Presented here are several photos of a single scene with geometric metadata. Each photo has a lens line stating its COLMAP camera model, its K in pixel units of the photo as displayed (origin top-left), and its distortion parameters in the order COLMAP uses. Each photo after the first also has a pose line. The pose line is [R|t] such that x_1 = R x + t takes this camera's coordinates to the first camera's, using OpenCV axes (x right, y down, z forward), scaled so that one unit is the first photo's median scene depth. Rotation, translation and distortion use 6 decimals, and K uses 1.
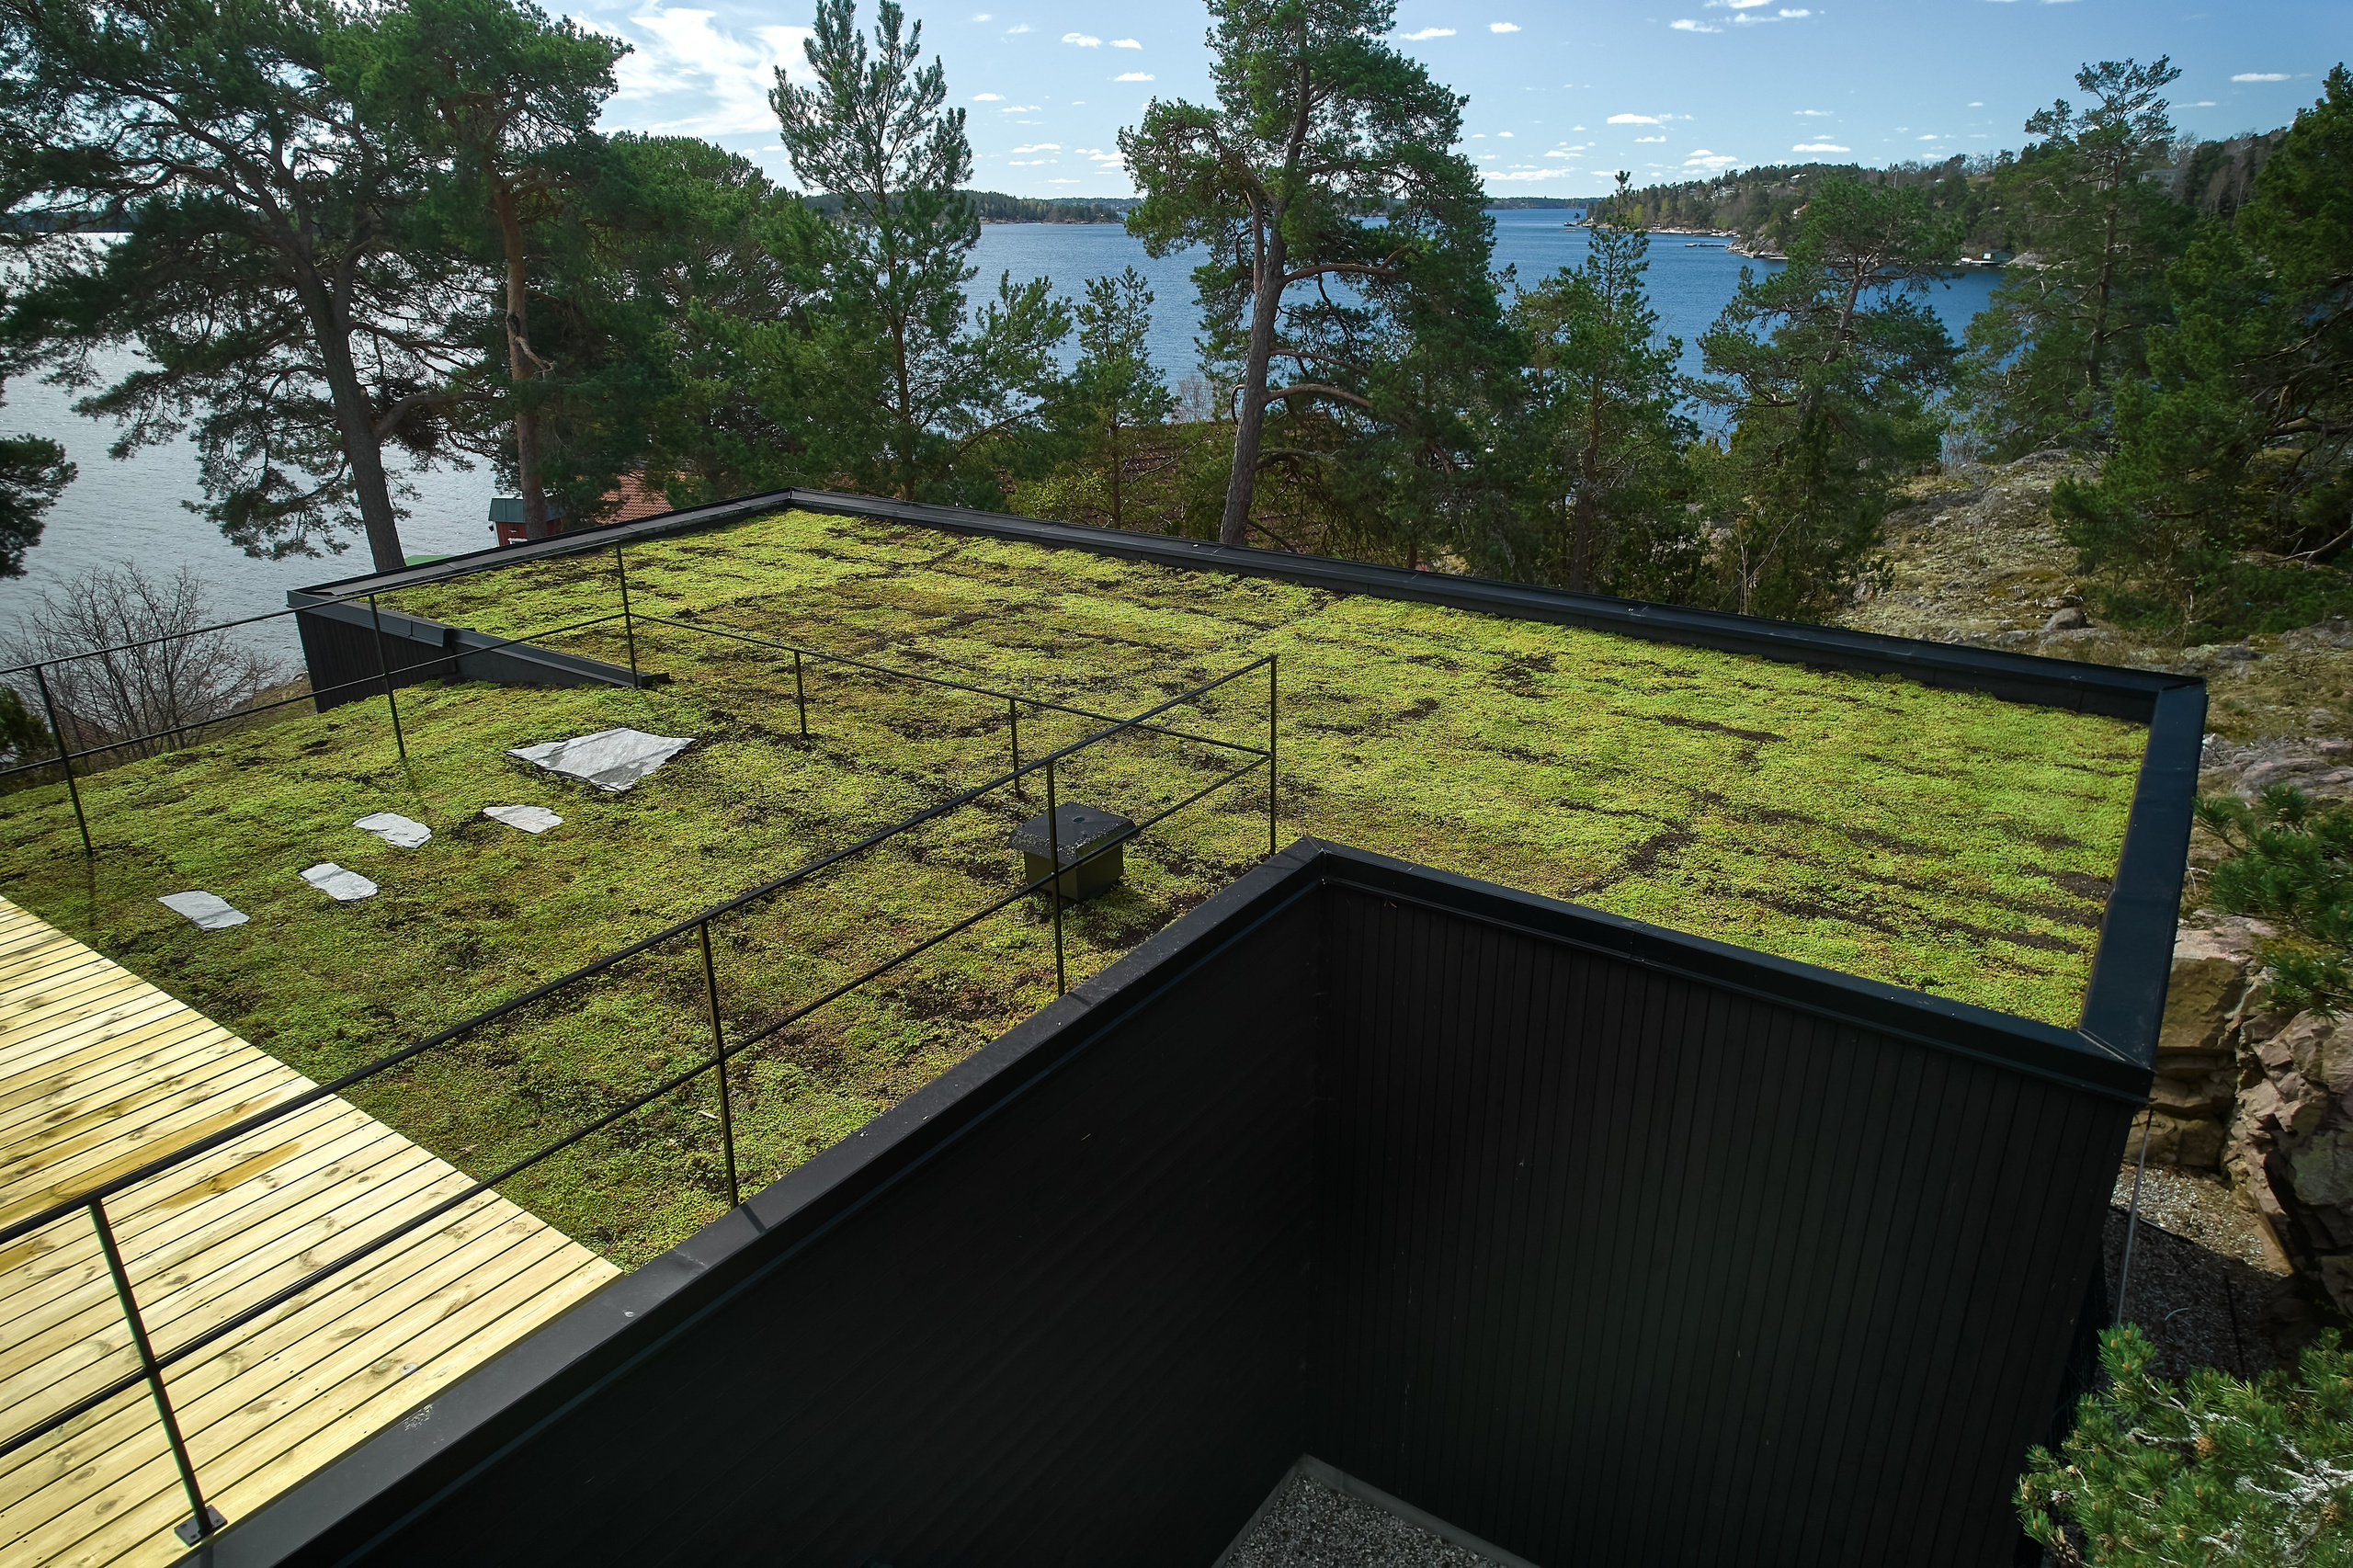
lens RADIAL K [[1521.3, 0, 1176.5], [0, 1521.3, 784.0], [0, 0, 1]] dist [-0.056292, 0.053215]
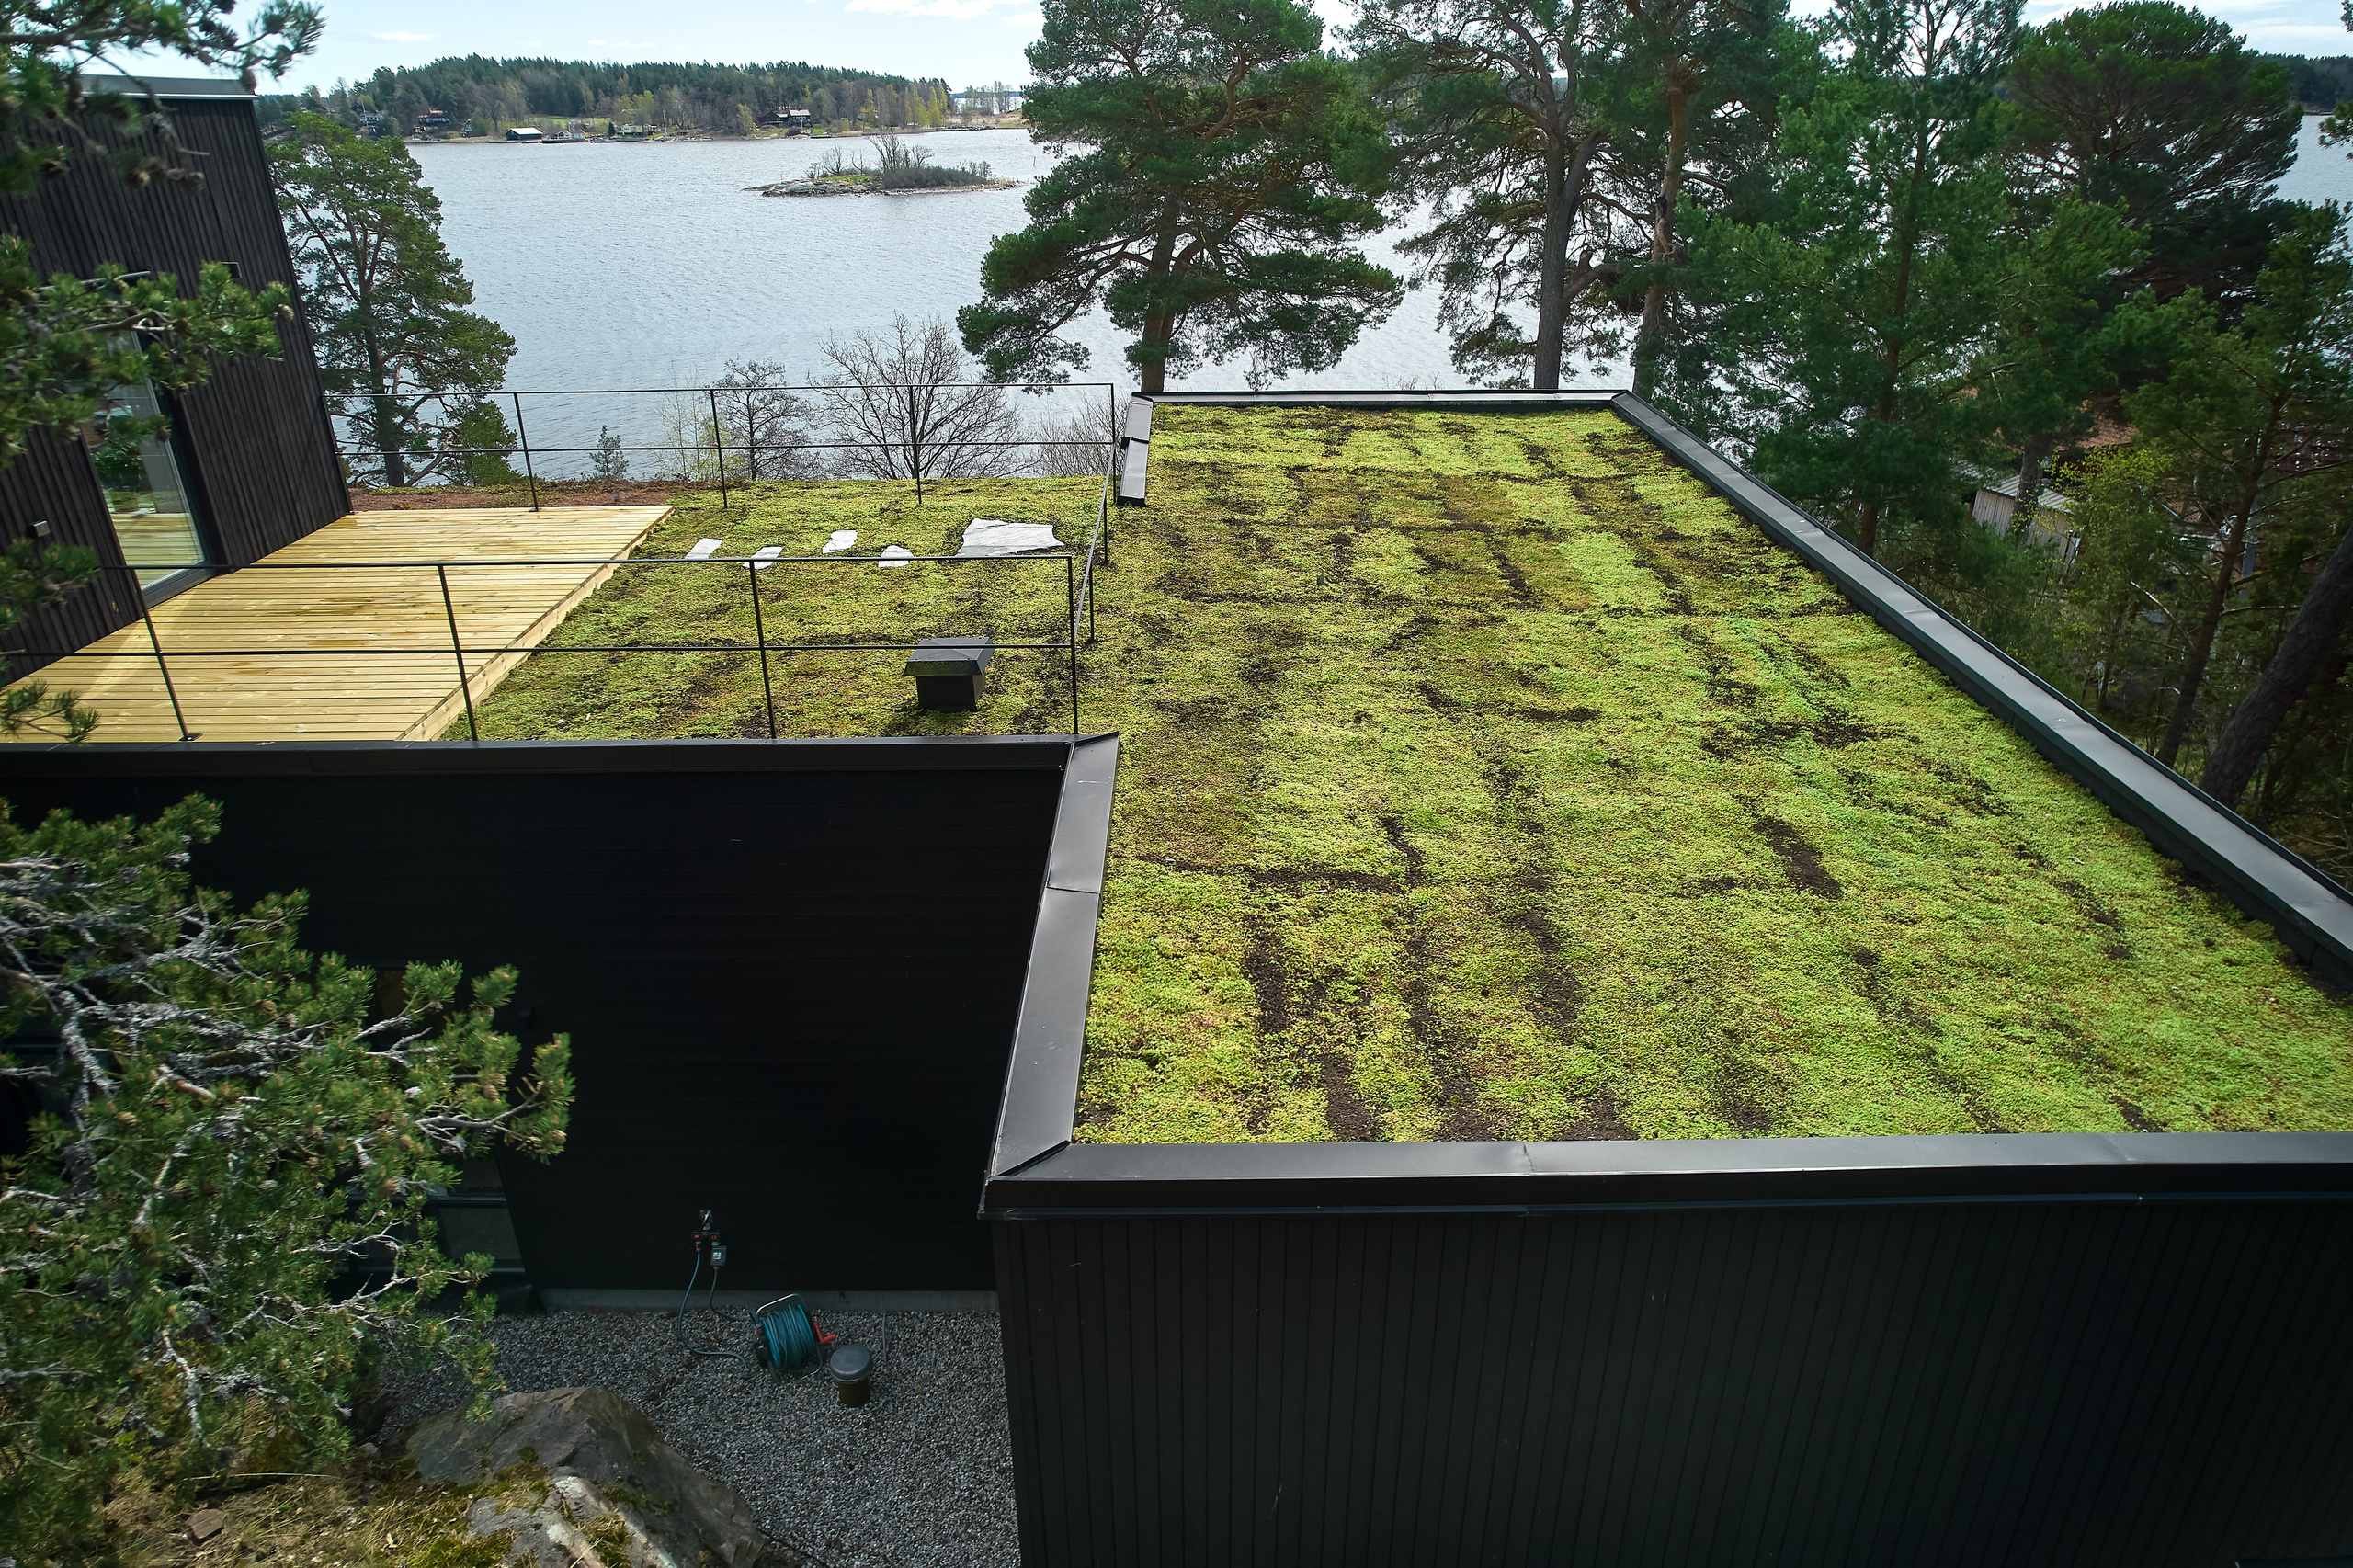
lens RADIAL K [[1521.3, 0, 1176.5], [0, 1521.3, 784.0], [0, 0, 1]] dist [-0.056292, 0.053215]
pose [[0.565317, 0.352543, -0.745741, 0.746793], [-0.294427, 0.930755, 0.216813, -0.145286], [0.770538, 0.096998, 0.629970, 0.288672]]
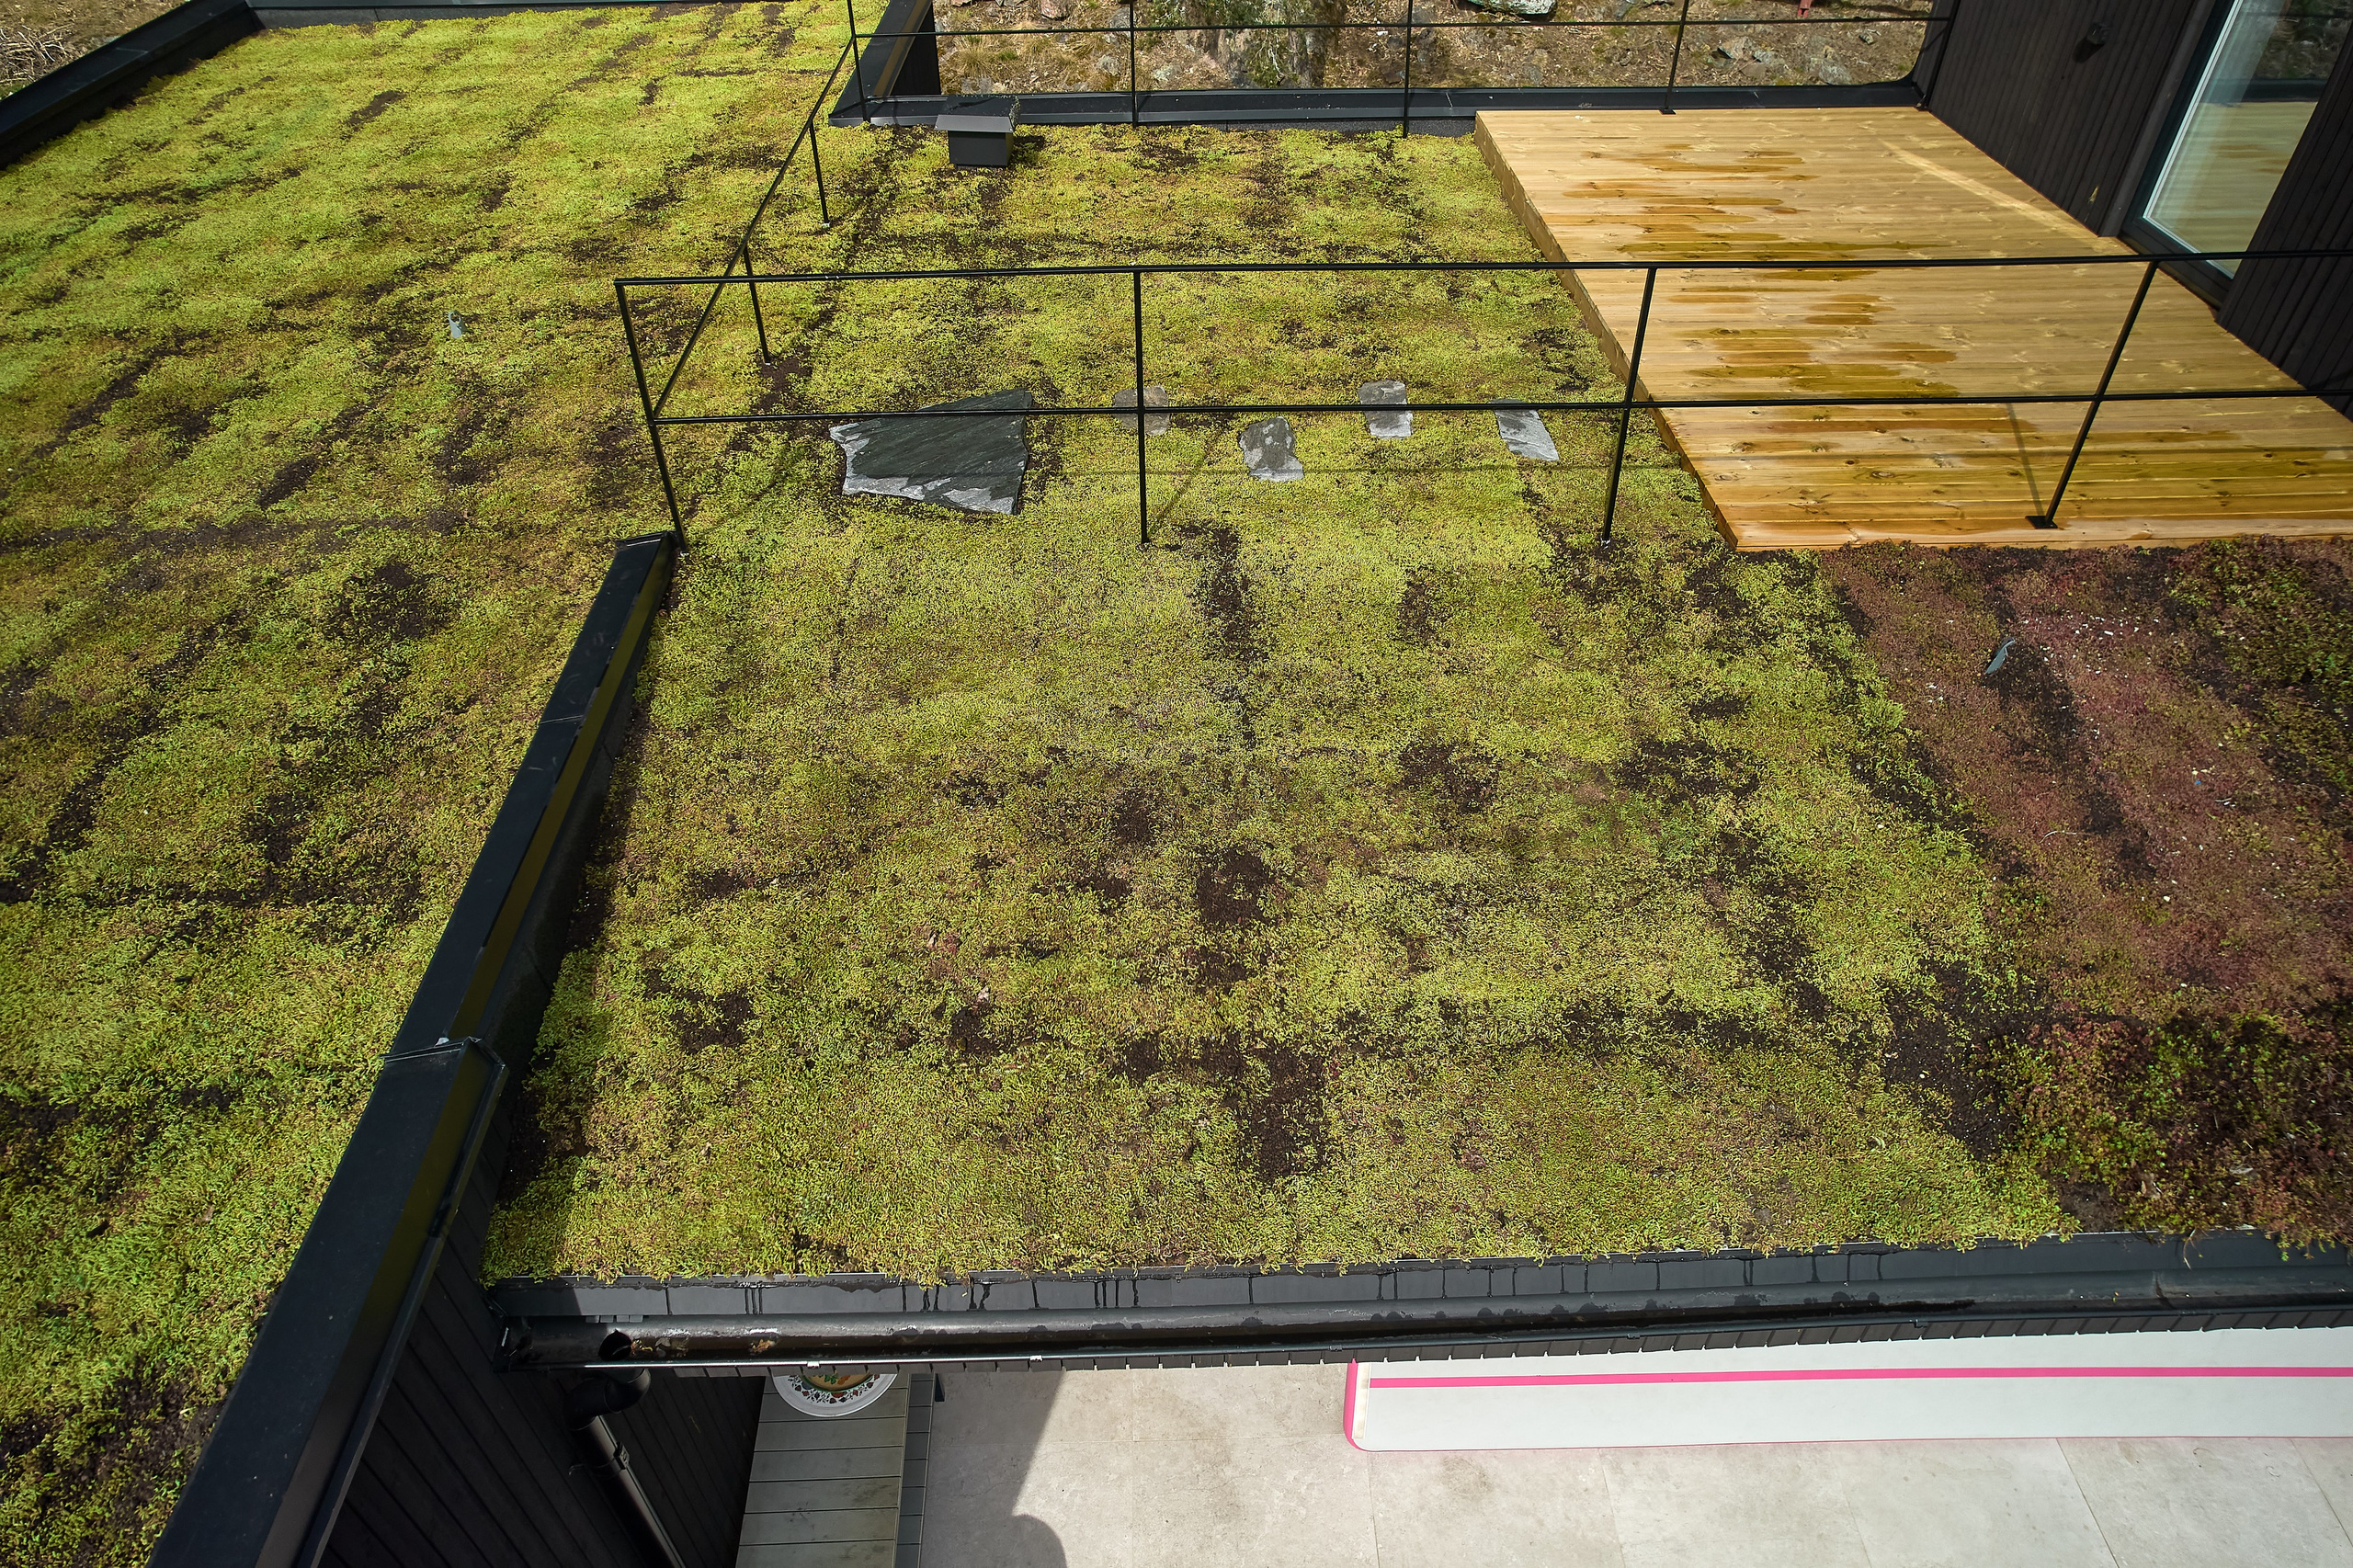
lens RADIAL K [[1507.7, 0, 1176.5], [0, 1507.7, 784.0], [0, 0, 1]] dist [-0.079019, 0.076136]
pose [[-0.594517, -0.510484, 0.621253, -0.894646], [0.304749, 0.571932, 0.761591, -0.395183], [-0.744095, 0.642105, -0.184454, 1.098689]]
